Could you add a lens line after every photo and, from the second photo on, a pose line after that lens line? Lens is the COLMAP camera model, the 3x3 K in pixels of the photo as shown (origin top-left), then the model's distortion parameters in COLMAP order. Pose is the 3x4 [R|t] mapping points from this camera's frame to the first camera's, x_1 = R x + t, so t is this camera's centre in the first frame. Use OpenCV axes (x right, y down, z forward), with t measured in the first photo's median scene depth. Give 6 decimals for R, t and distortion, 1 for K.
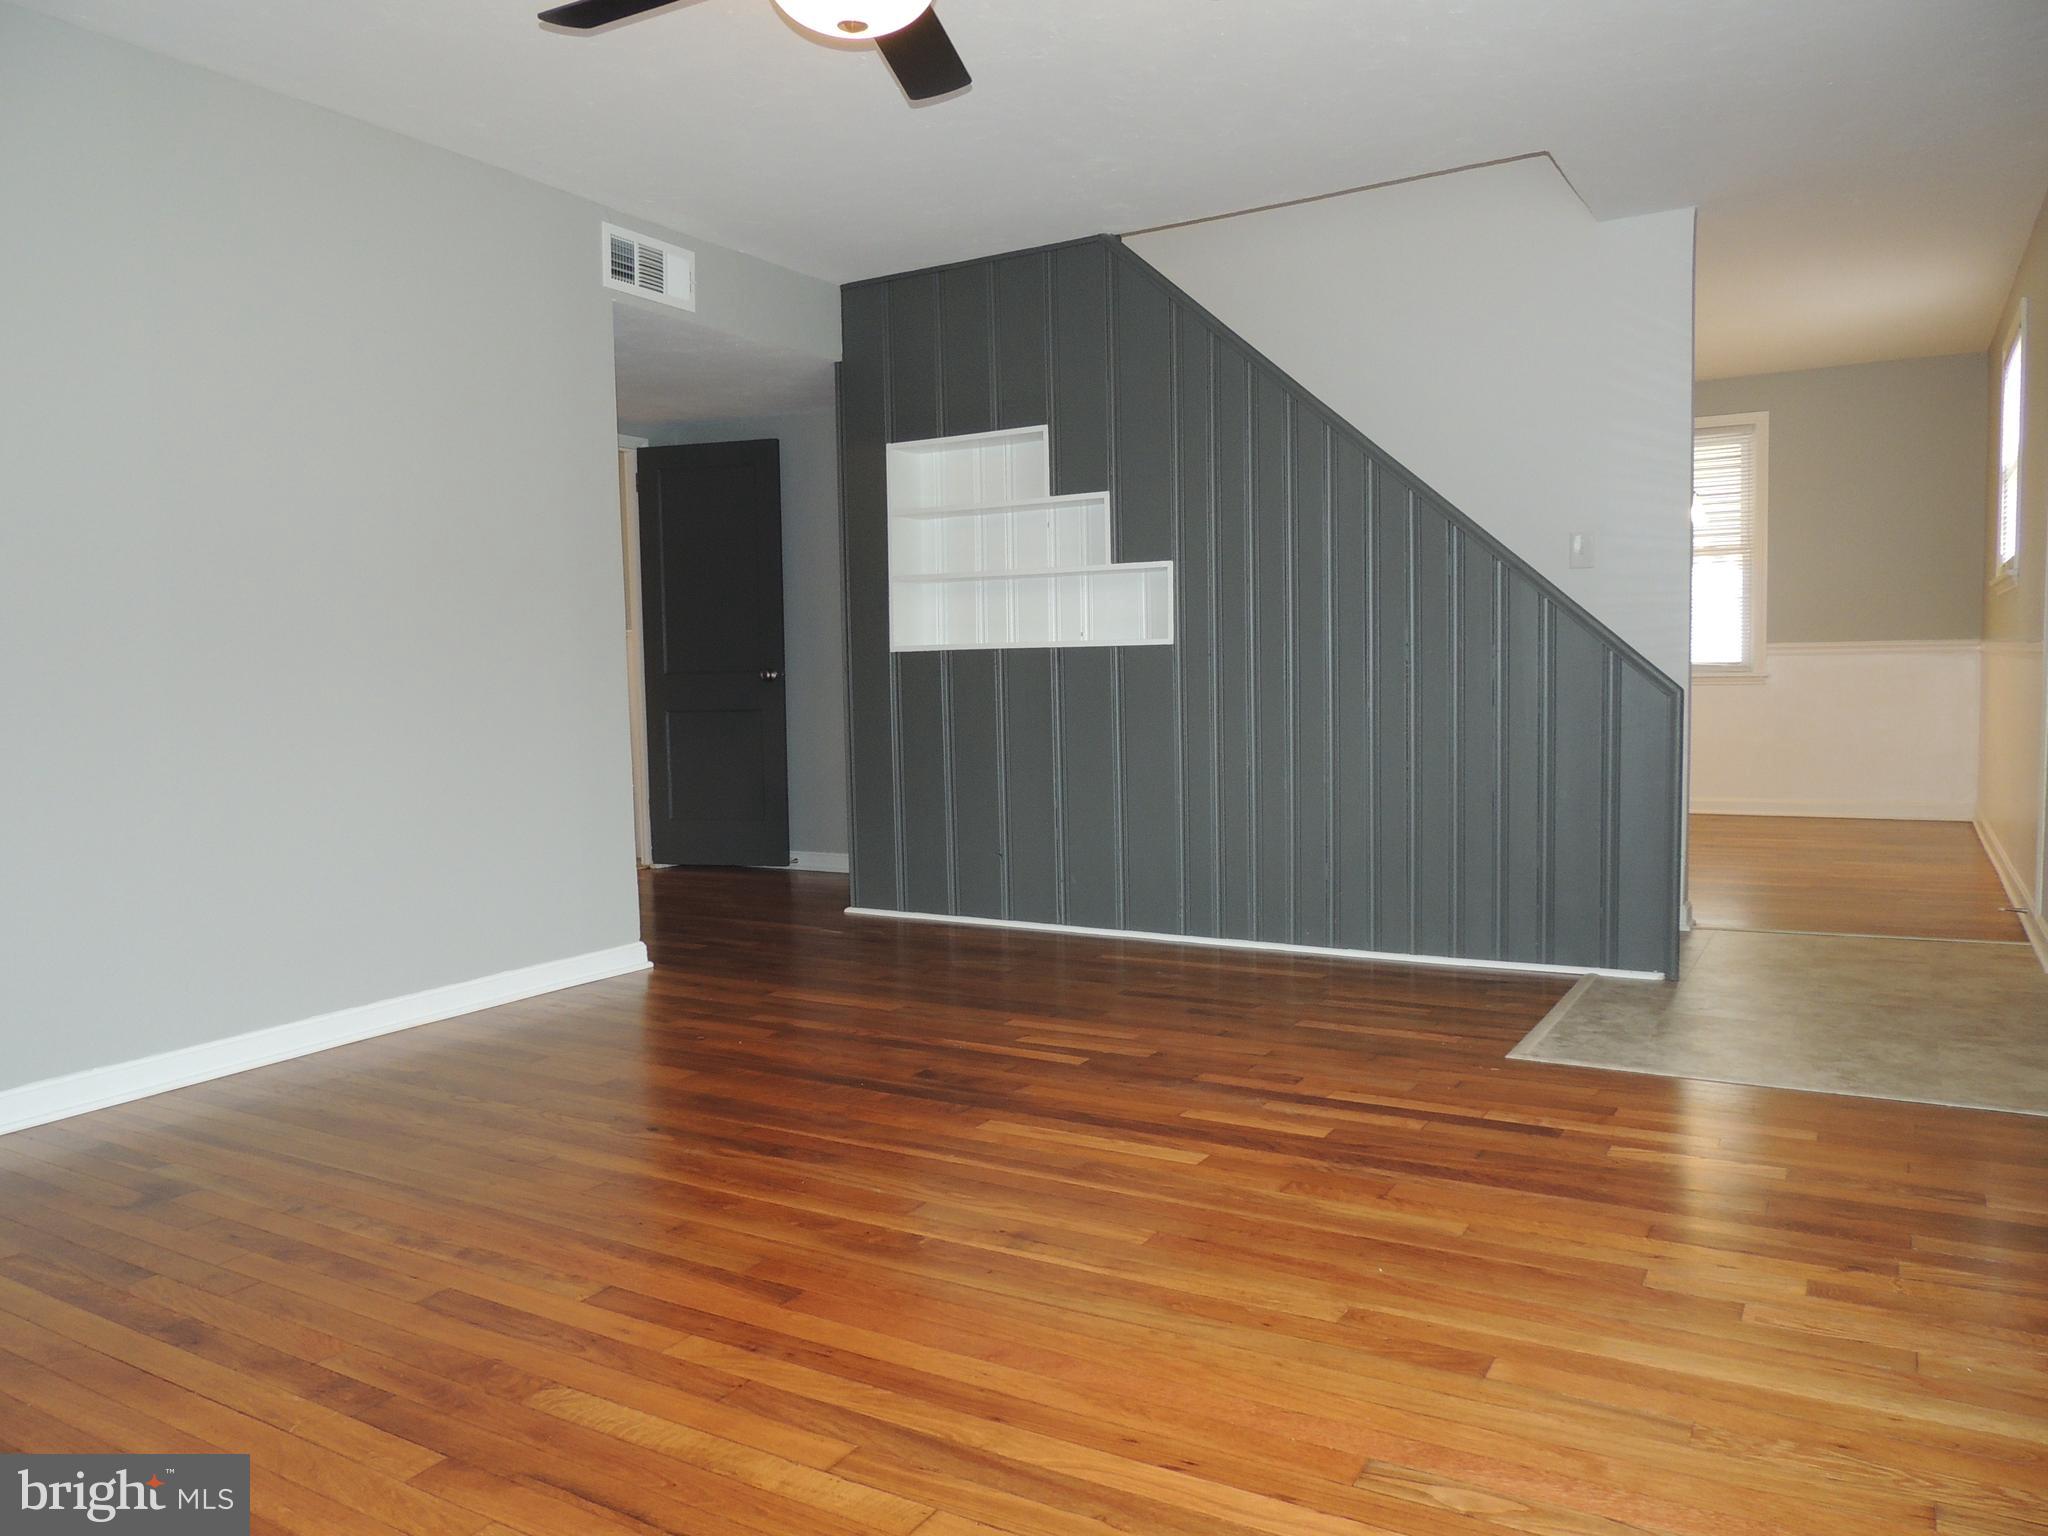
lens RADIAL K [[1465.2, 0, 1023.5], [0, 1465.2, 771.4], [0, 0, 1]] dist [-0.024510, 0.013077]
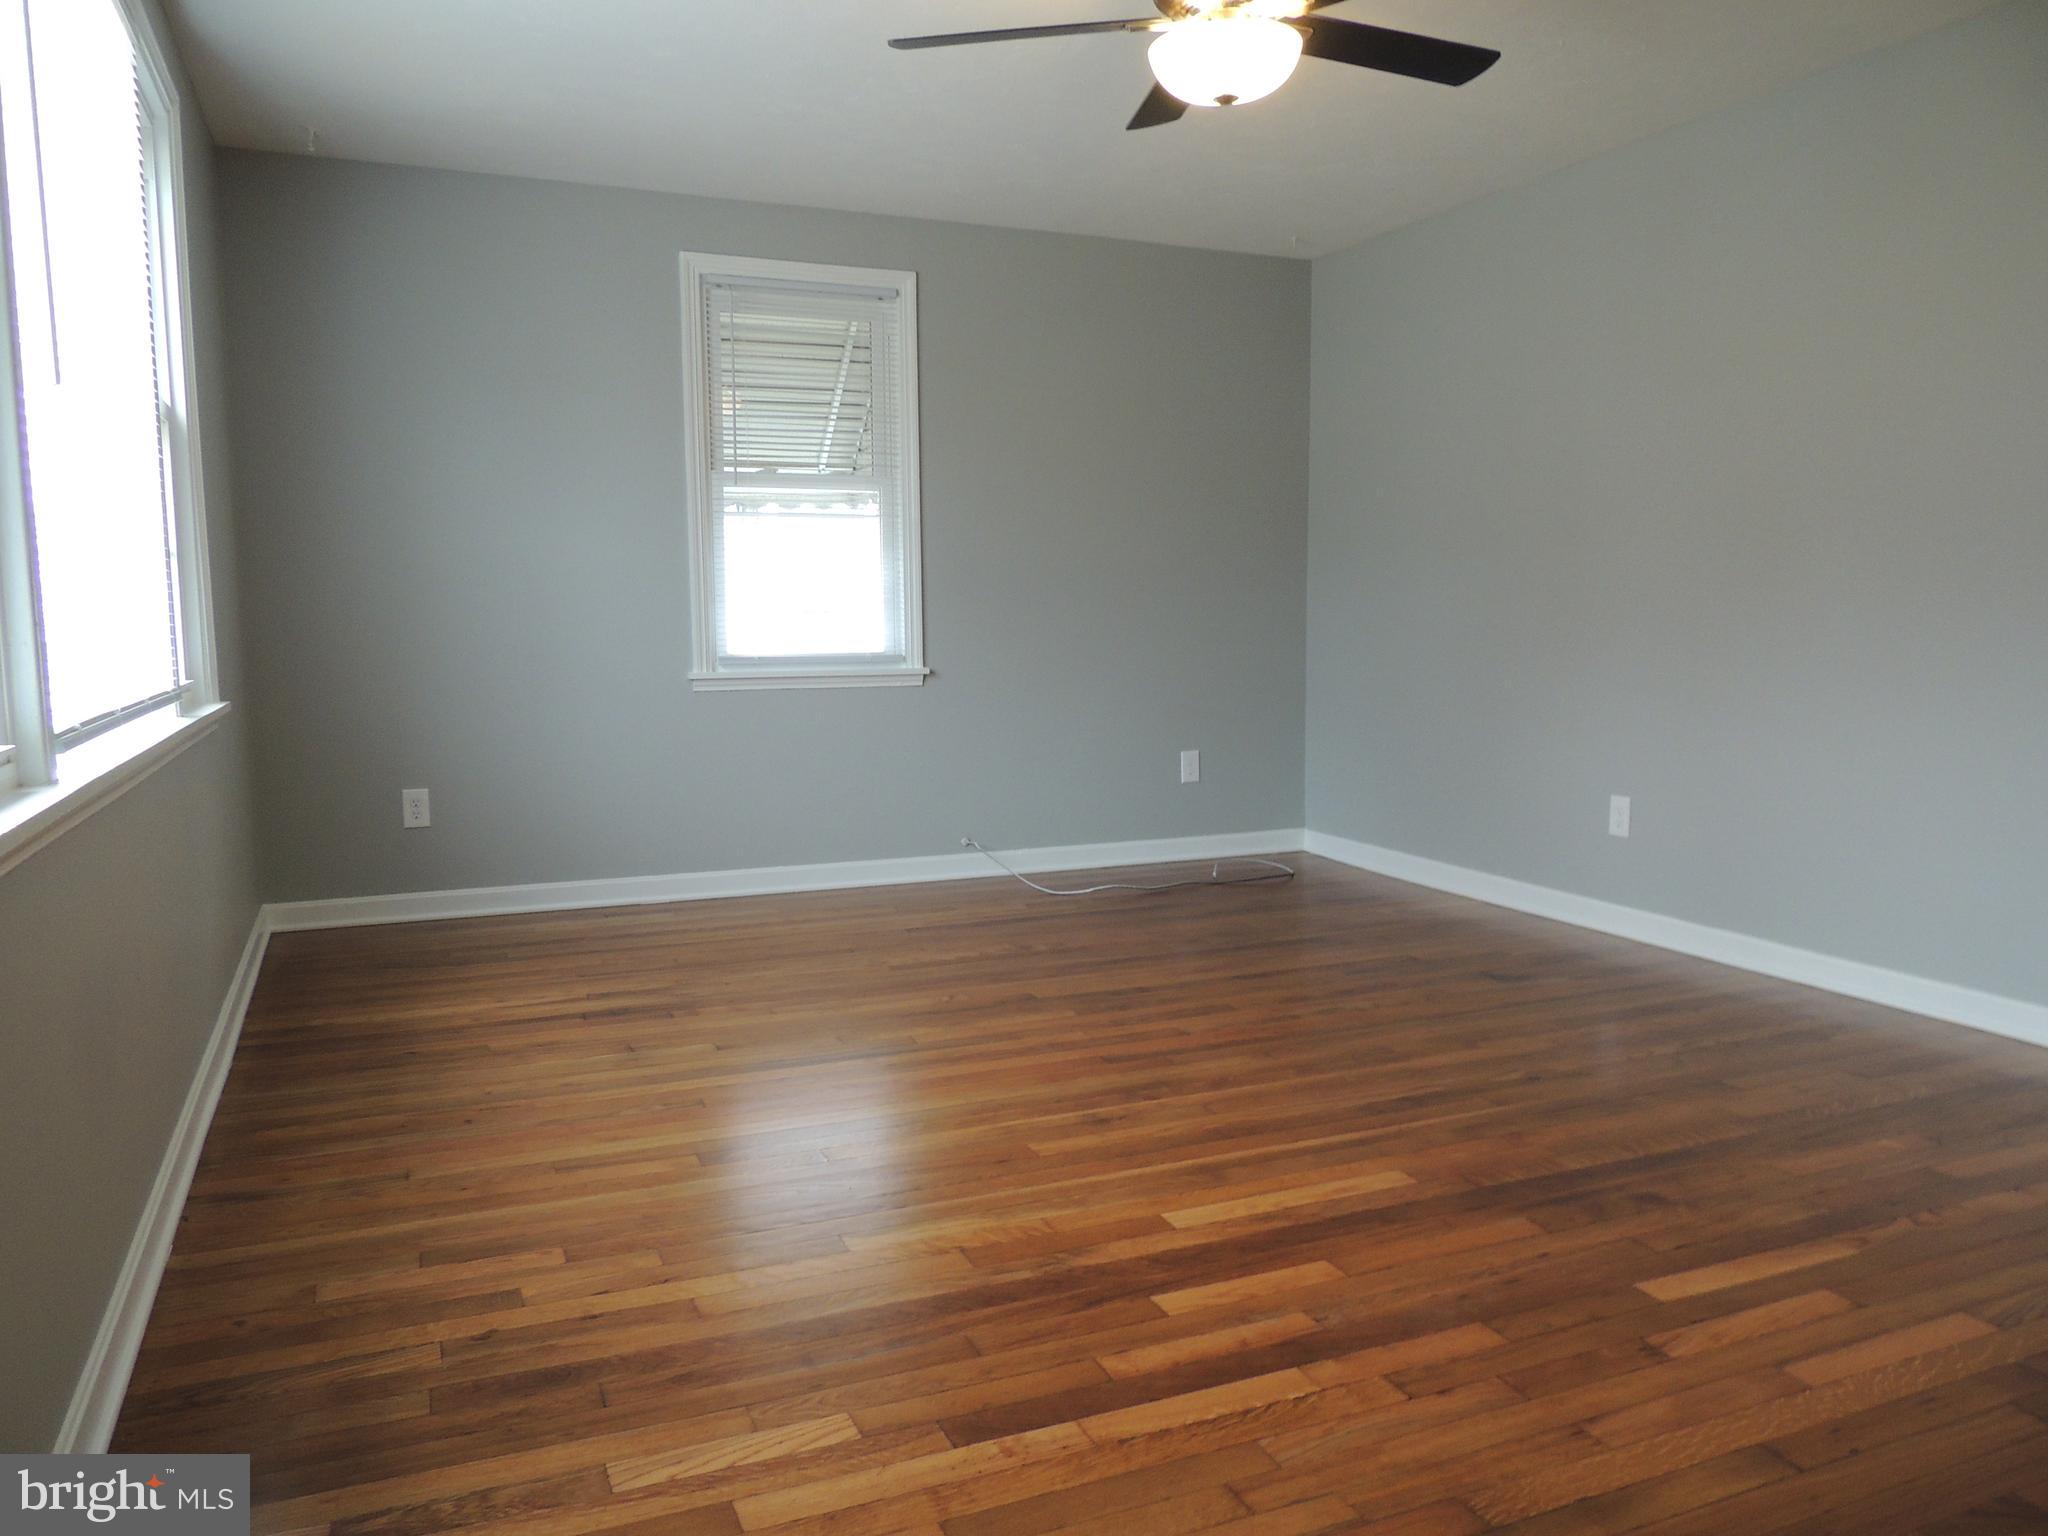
lens RADIAL K [[1465.2, 0, 1023.7], [0, 1465.2, 769.0], [0, 0, 1]] dist [-0.024510, 0.013077]
pose [[-0.584420, 0.114784, -0.803292, 0.863035], [-0.040060, 0.984656, 0.169845, -0.152988], [0.810462, 0.131441, -0.570855, 1.412508]]
